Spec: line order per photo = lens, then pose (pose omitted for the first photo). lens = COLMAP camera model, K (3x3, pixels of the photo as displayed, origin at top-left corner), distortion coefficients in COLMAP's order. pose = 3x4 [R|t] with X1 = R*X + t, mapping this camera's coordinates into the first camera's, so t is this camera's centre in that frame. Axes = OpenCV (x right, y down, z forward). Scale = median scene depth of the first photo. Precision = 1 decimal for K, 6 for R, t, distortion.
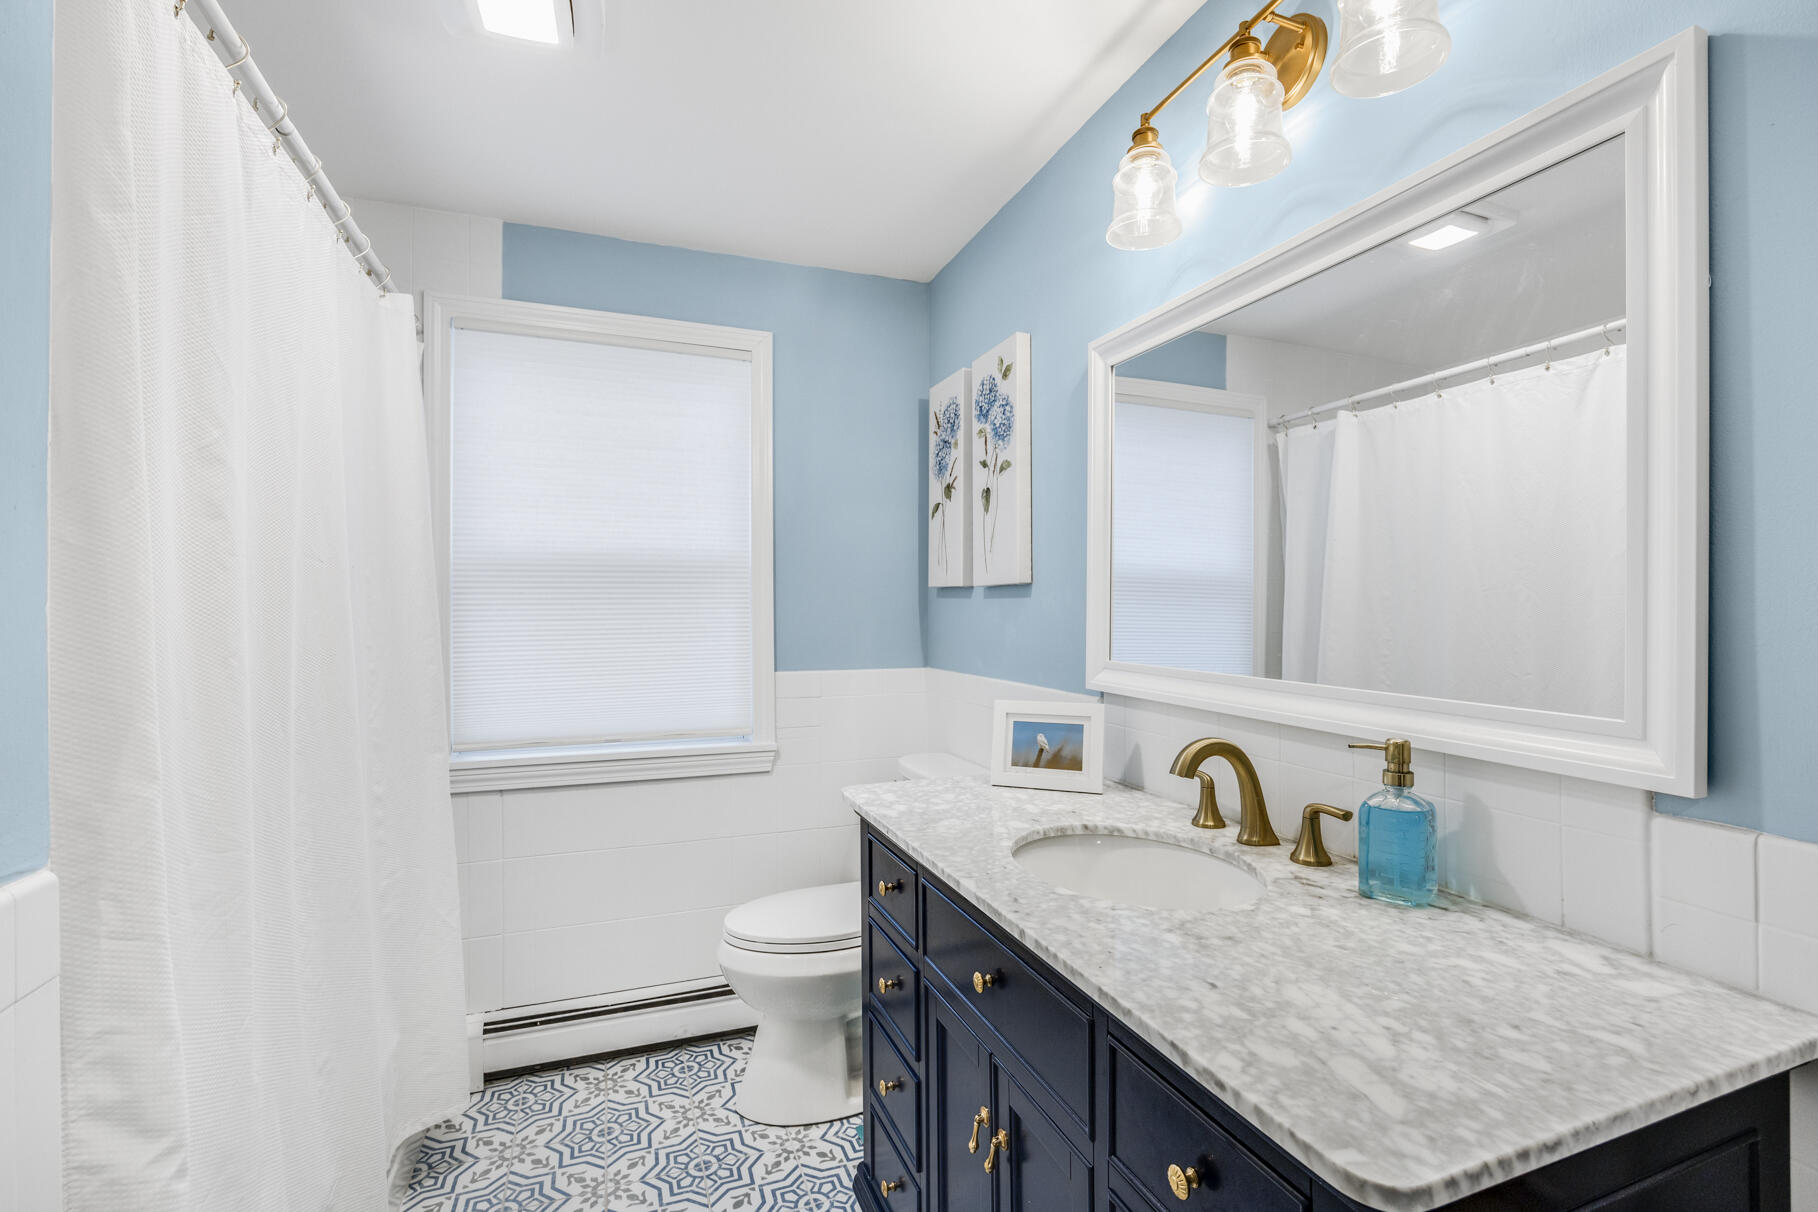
lens RADIAL K [[819.7, 0, 925.3], [0, 819.7, 602.5], [0, 0, 1]] dist [-0.018606, 0.002638]
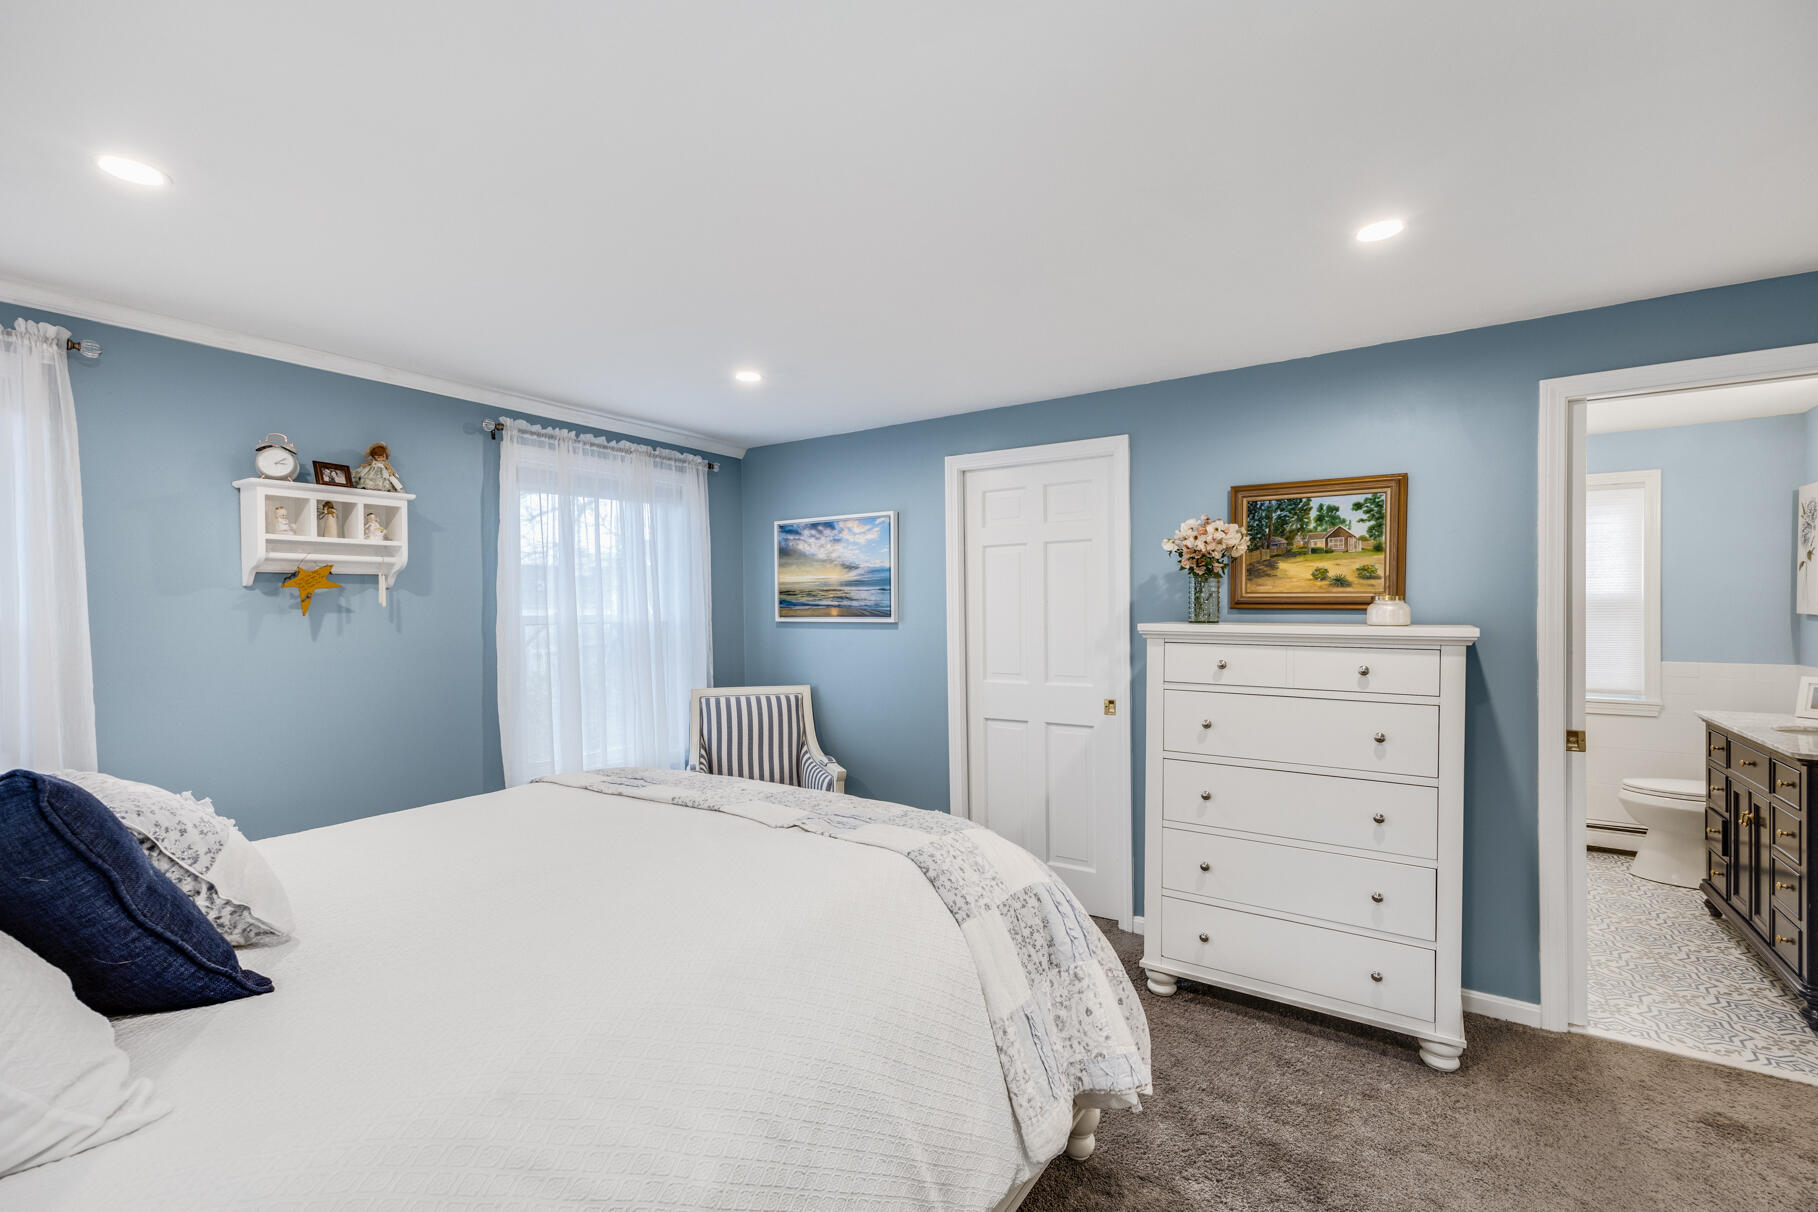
lens RADIAL K [[771.8, 0, 923.6], [0, 771.8, 620.7], [0, 0, 1]] dist [0.013068, -0.001512]
pose [[0.570748, 0.010415, -0.821059, 0.365015], [0.012178, 0.999702, 0.021147, -0.074683], [0.821035, -0.022069, 0.570451, -1.601873]]
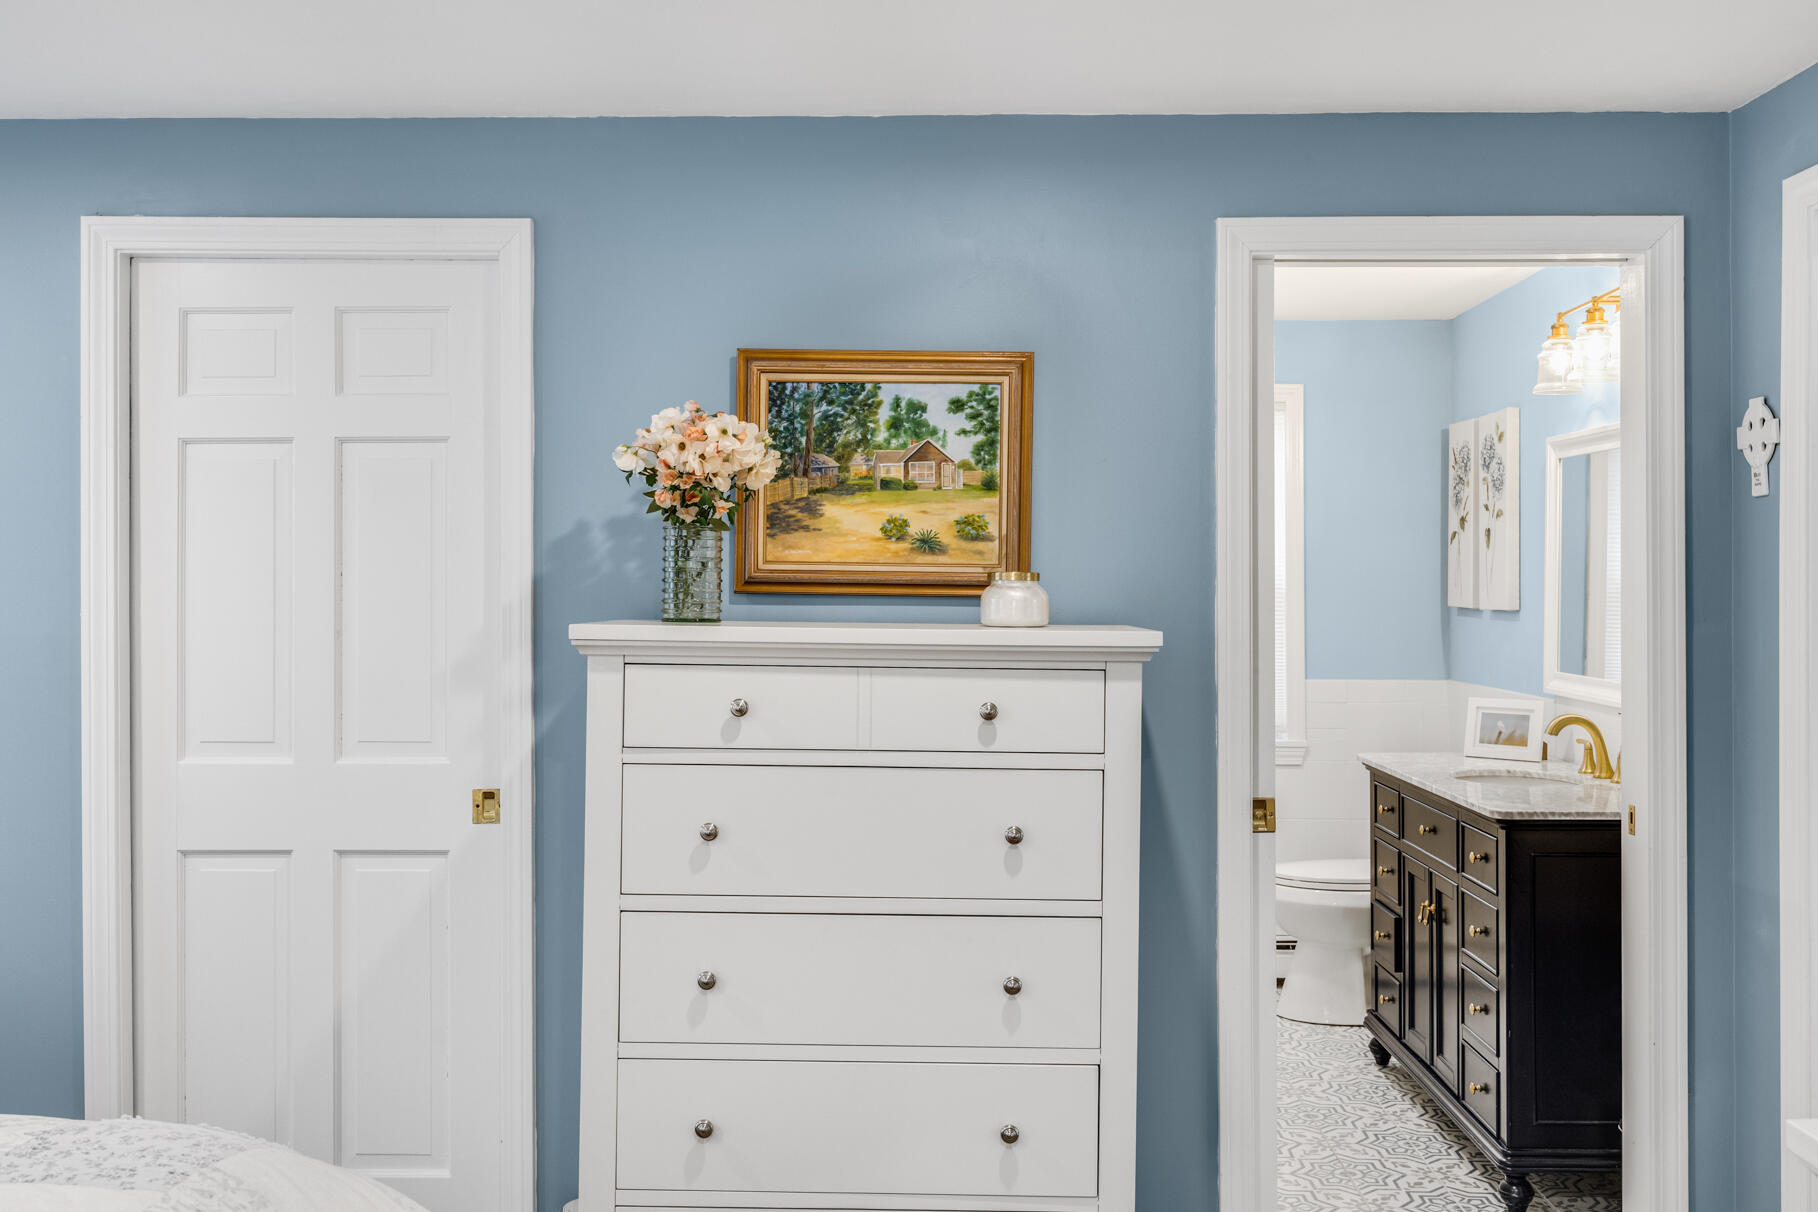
lens RADIAL K [[1576.8, 0, 895.6], [0, 1576.8, 576.9], [0, 0, 1]] dist [-0.004349, 0.016595]
pose [[0.914470, 0.000819, -0.404654, 0.235094], [-0.000799, 1.000000, 0.000219, -0.075393], [0.404654, 0.000123, 0.914470, -1.585510]]
